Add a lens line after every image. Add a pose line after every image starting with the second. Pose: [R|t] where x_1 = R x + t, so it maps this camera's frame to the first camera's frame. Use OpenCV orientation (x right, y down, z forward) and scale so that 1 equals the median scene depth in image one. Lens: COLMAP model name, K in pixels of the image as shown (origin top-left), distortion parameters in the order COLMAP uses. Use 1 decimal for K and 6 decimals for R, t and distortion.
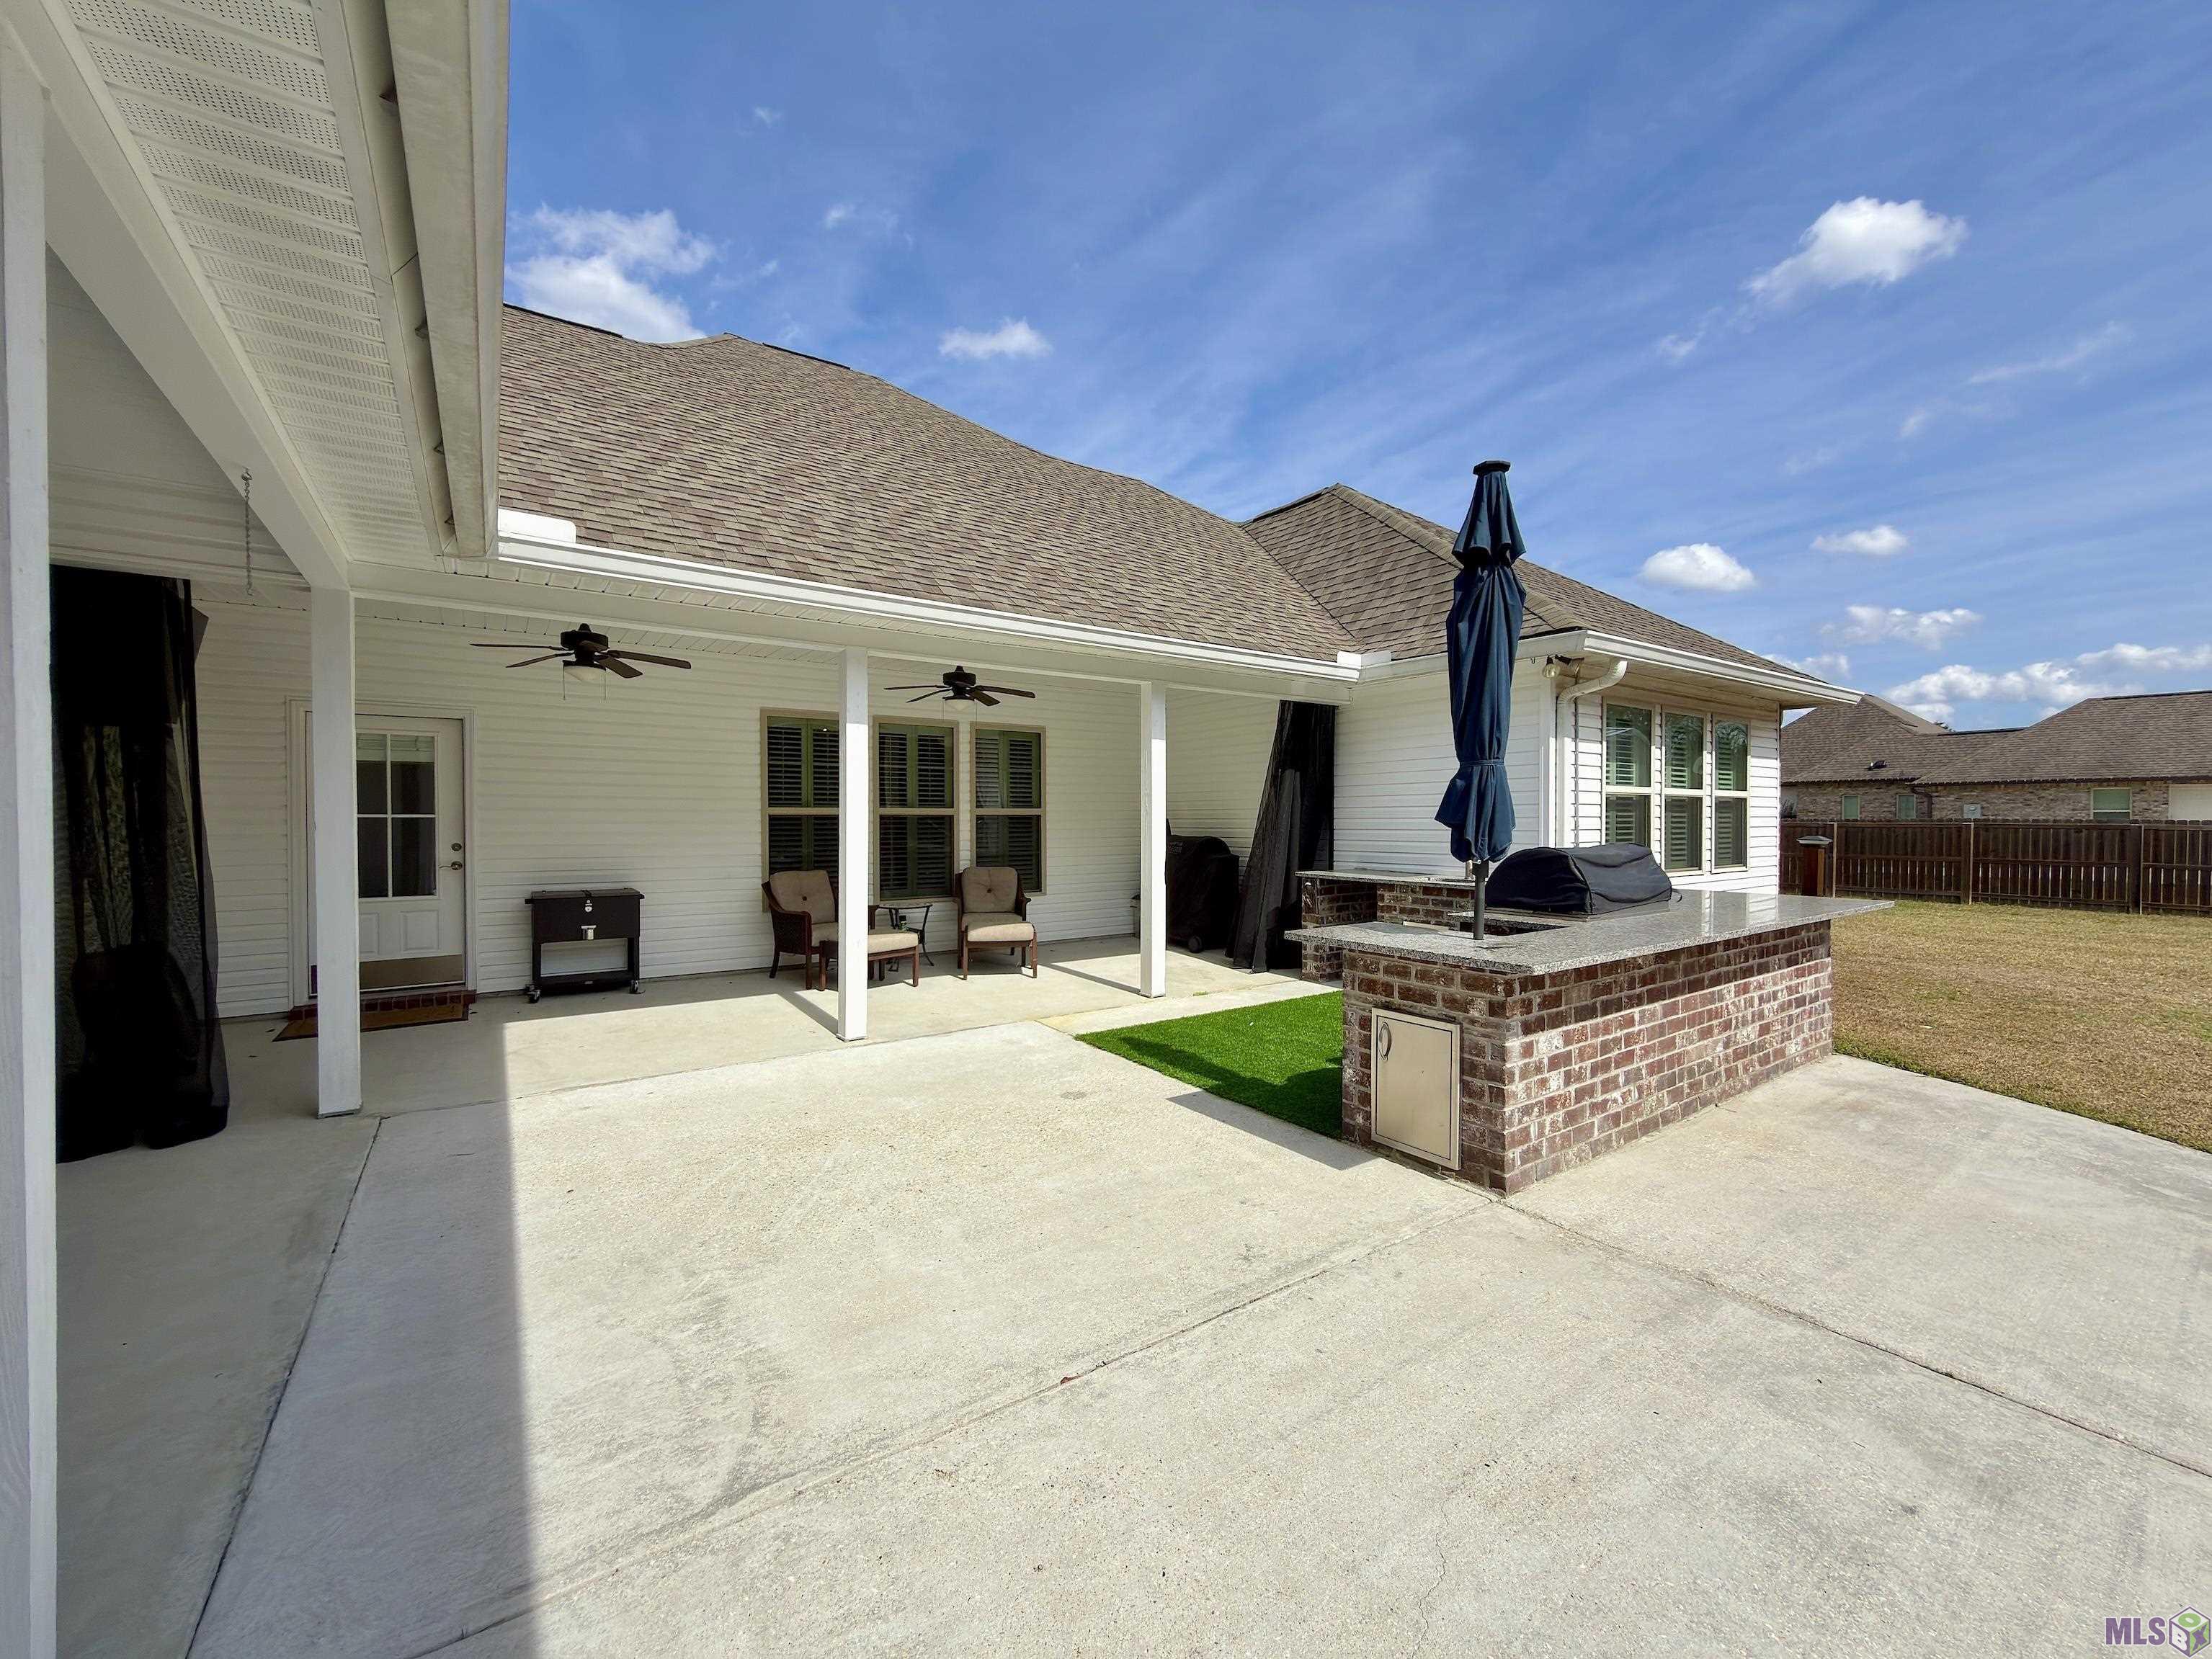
lens RADIAL K [[882.4, 0, 1103.0], [0, 882.4, 832.9], [0, 0, 1]] dist [-0.003630, 0.000764]
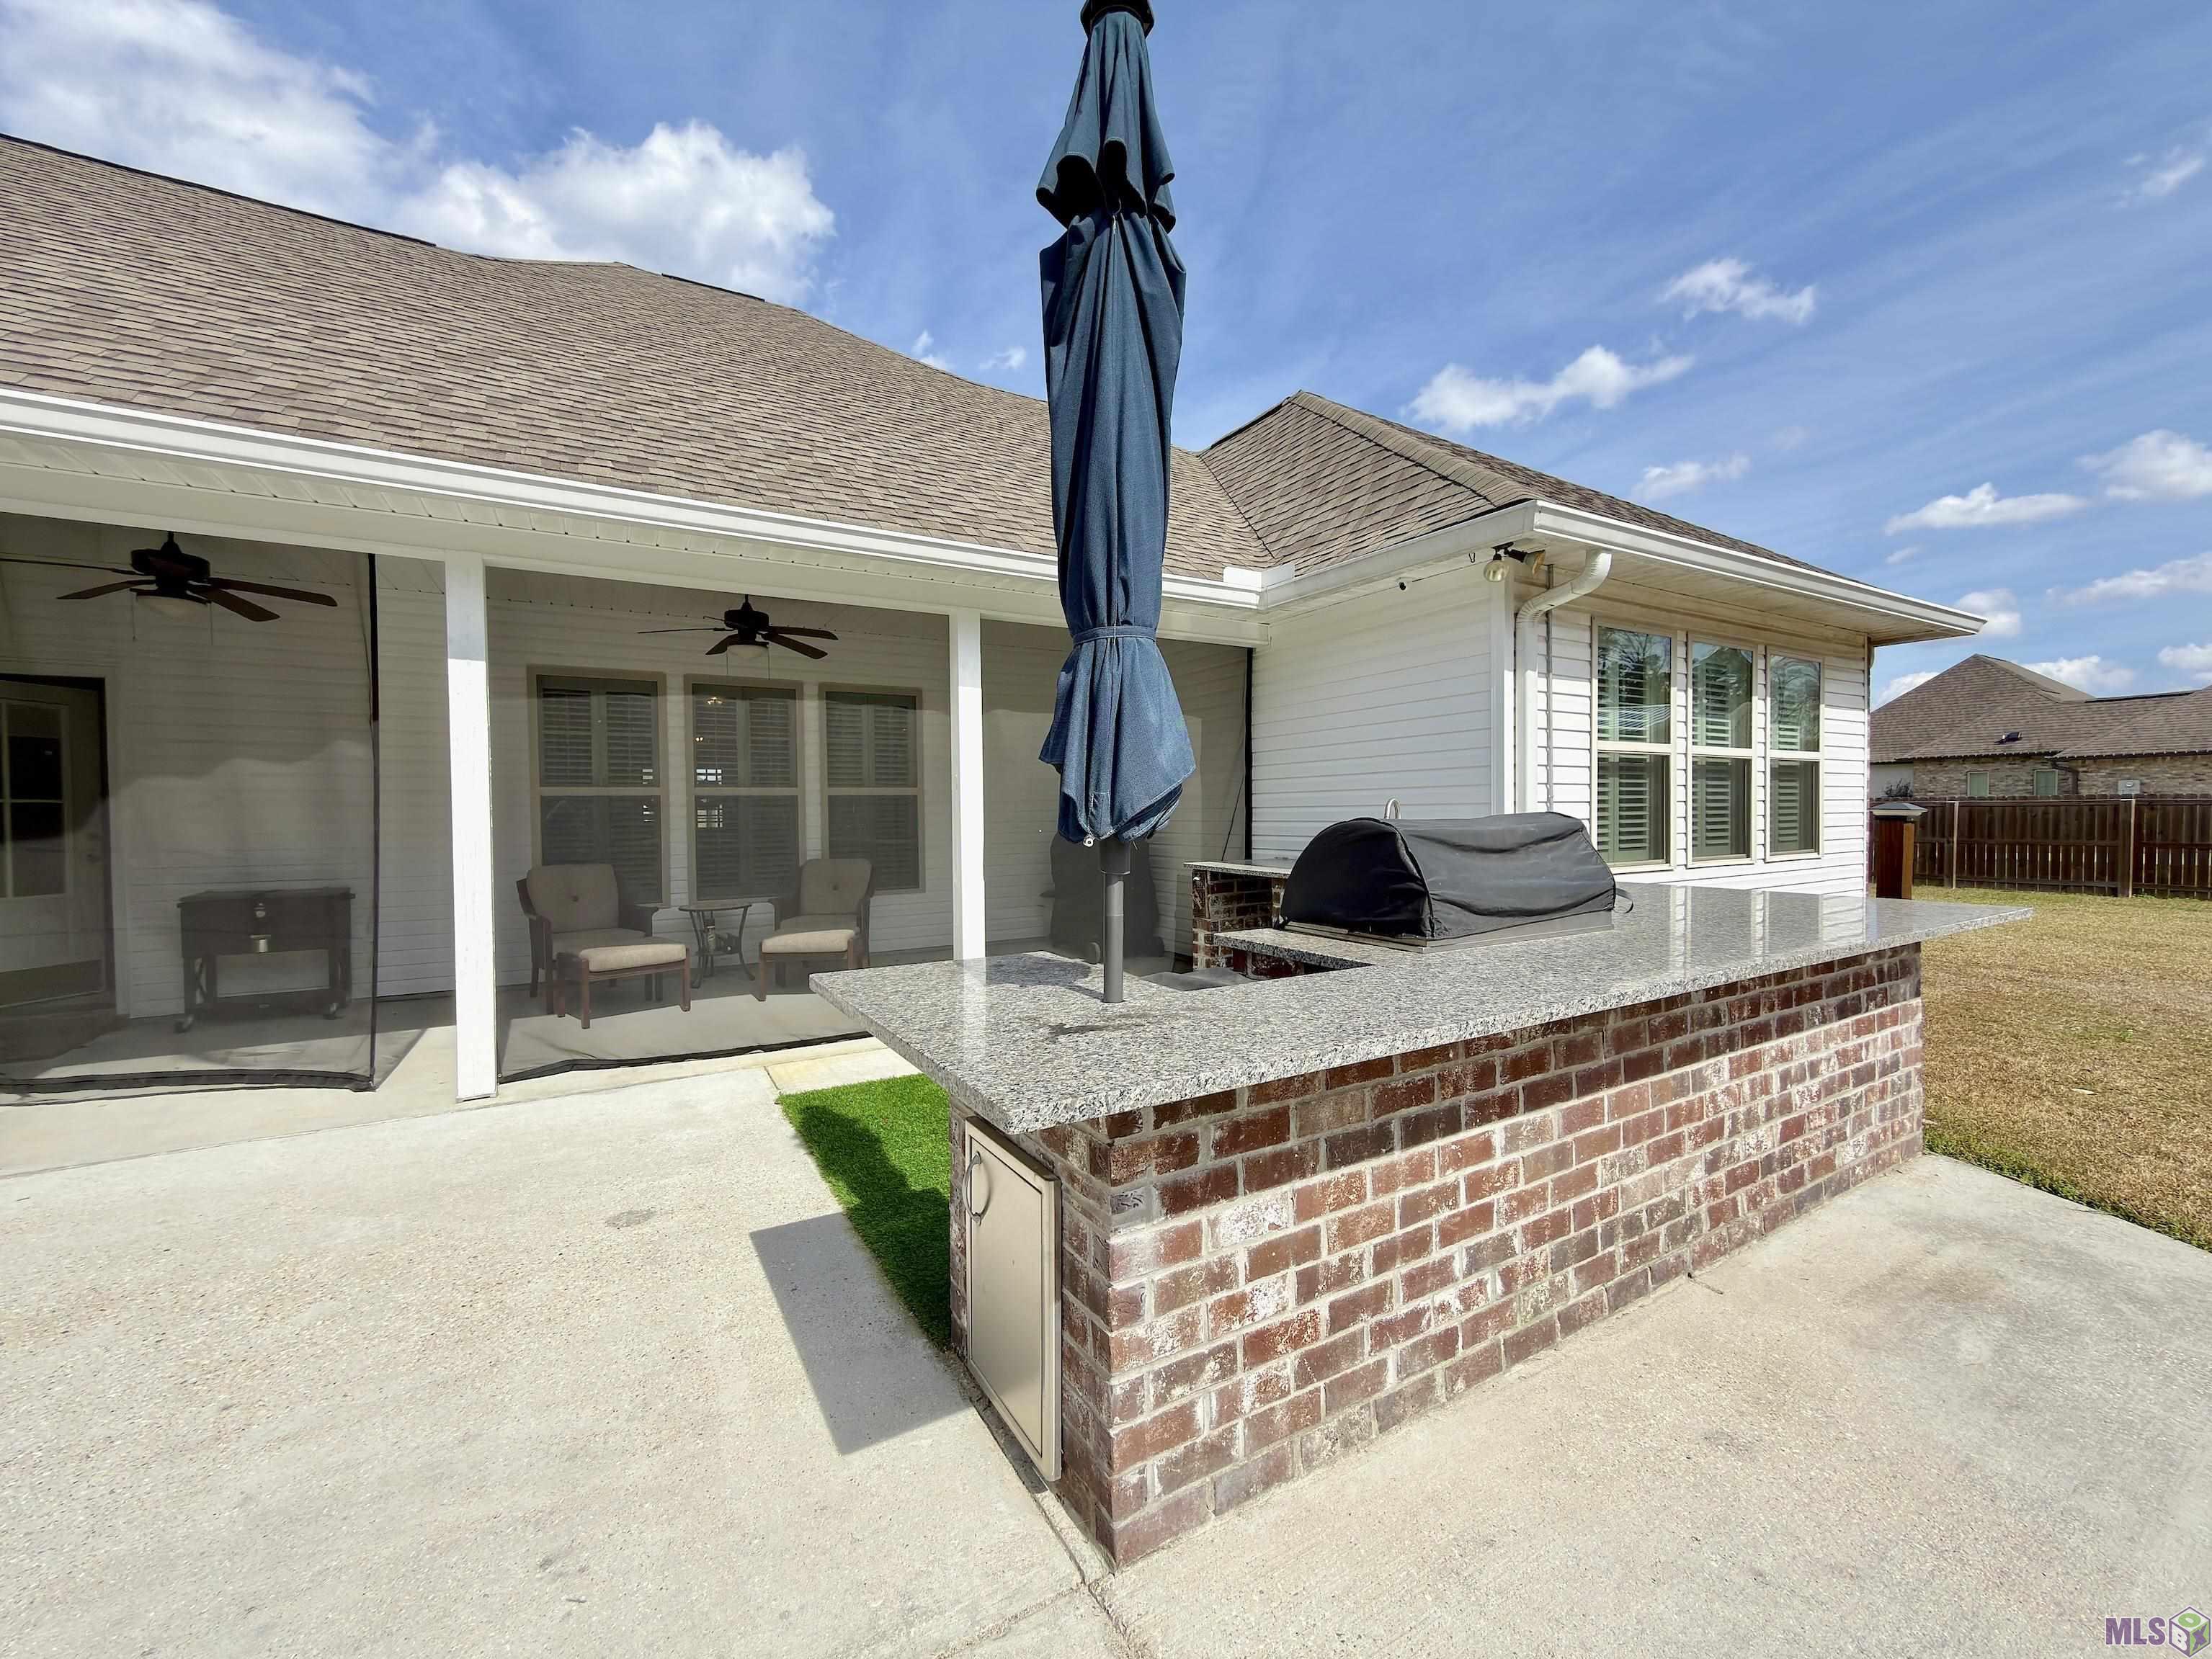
lens RADIAL K [[882.4, 0, 1103.0], [0, 882.4, 832.9], [0, 0, 1]] dist [-0.003630, 0.000764]
pose [[0.996777, -0.007860, -0.079842, 0.338220], [0.008630, 0.999919, 0.009302, 0.017040], [0.079762, -0.009961, 0.996764, 0.377403]]
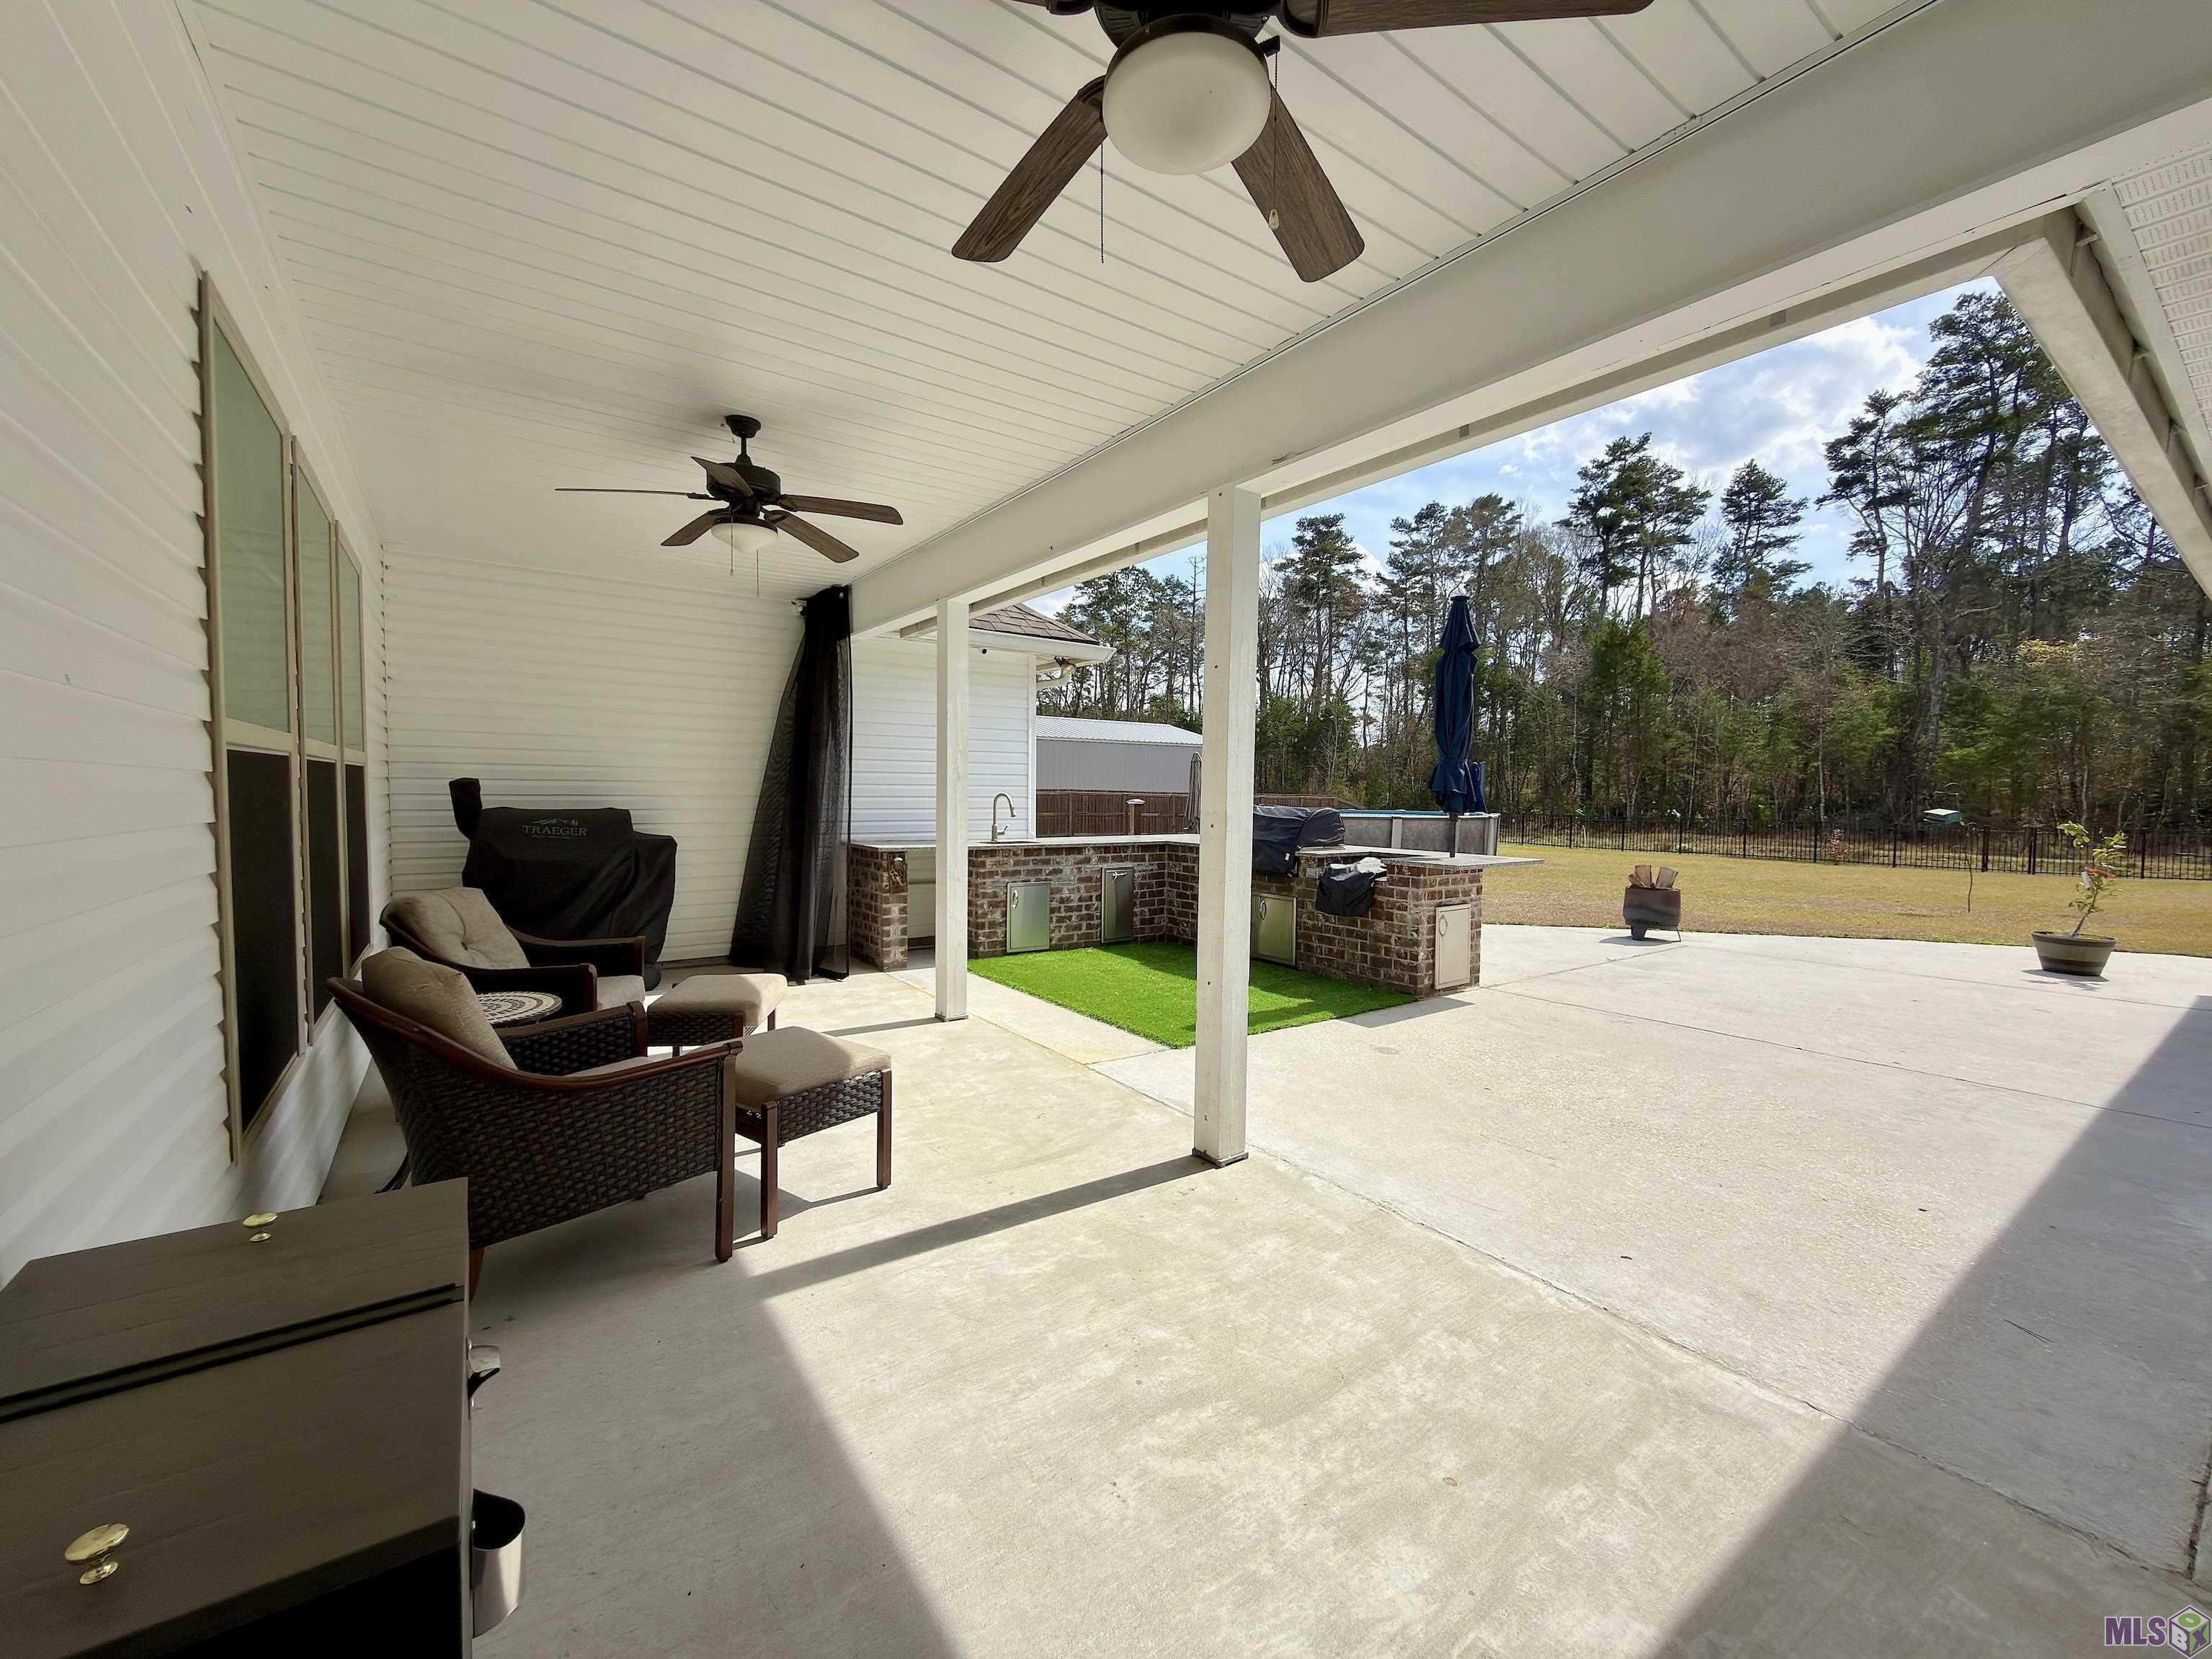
lens RADIAL K [[882.4, 0, 1103.0], [0, 882.4, 832.9], [0, 0, 1]] dist [-0.003630, 0.000764]
pose [[-0.002599, -0.048756, 0.998807, -1.066900], [0.005317, 0.998796, 0.048770, -0.017245], [-0.999982, 0.005438, -0.002337, 1.328030]]
